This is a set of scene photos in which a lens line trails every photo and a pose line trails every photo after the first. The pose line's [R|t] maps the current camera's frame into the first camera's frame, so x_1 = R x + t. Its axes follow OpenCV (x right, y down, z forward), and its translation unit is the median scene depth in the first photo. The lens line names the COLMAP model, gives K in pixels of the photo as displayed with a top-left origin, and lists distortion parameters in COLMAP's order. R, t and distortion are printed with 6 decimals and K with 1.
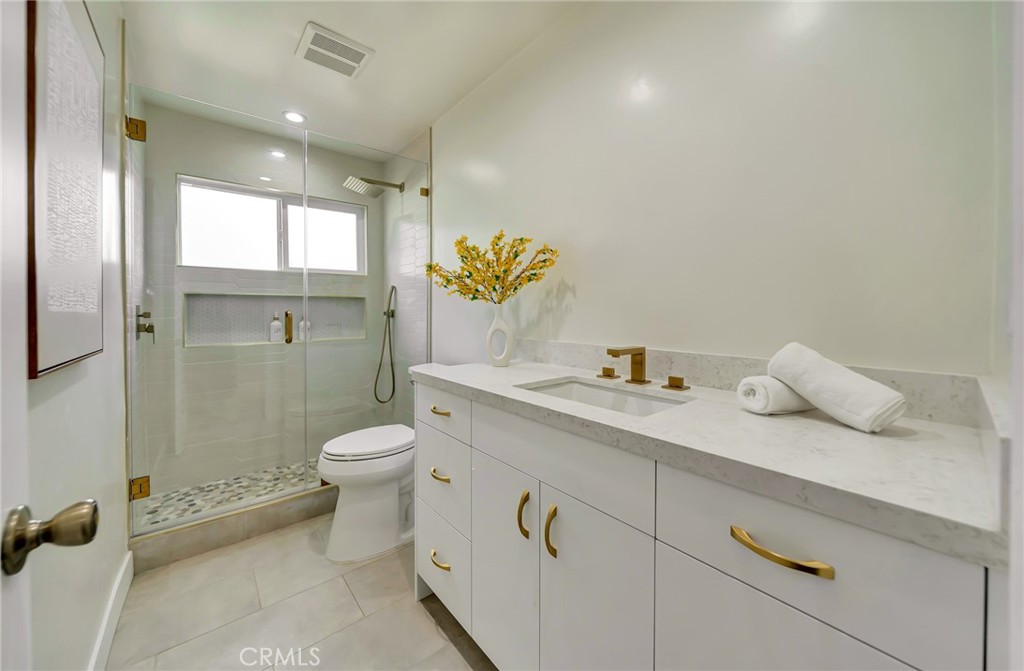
lens RADIAL K [[373.2, 0, 512.0], [0, 373.2, 314.9], [0, 0, 1]] dist [-0.001102, -0.000056]
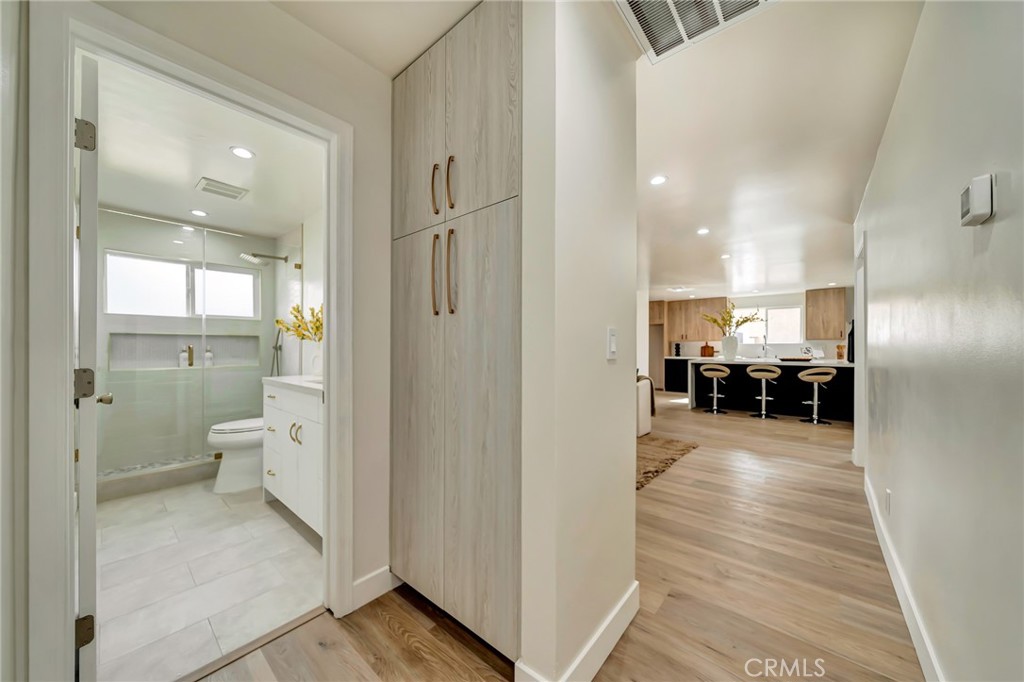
lens RADIAL K [[354.0, 0, 513.7], [0, 354.0, 347.3], [0, 0, 1]] dist [-0.000818, -0.000032]
pose [[0.986459, 0.001093, 0.164003, 0.387403], [0.000376, 0.999960, -0.008922, 0.007980], [-0.164006, 0.008863, 0.986420, -0.537436]]
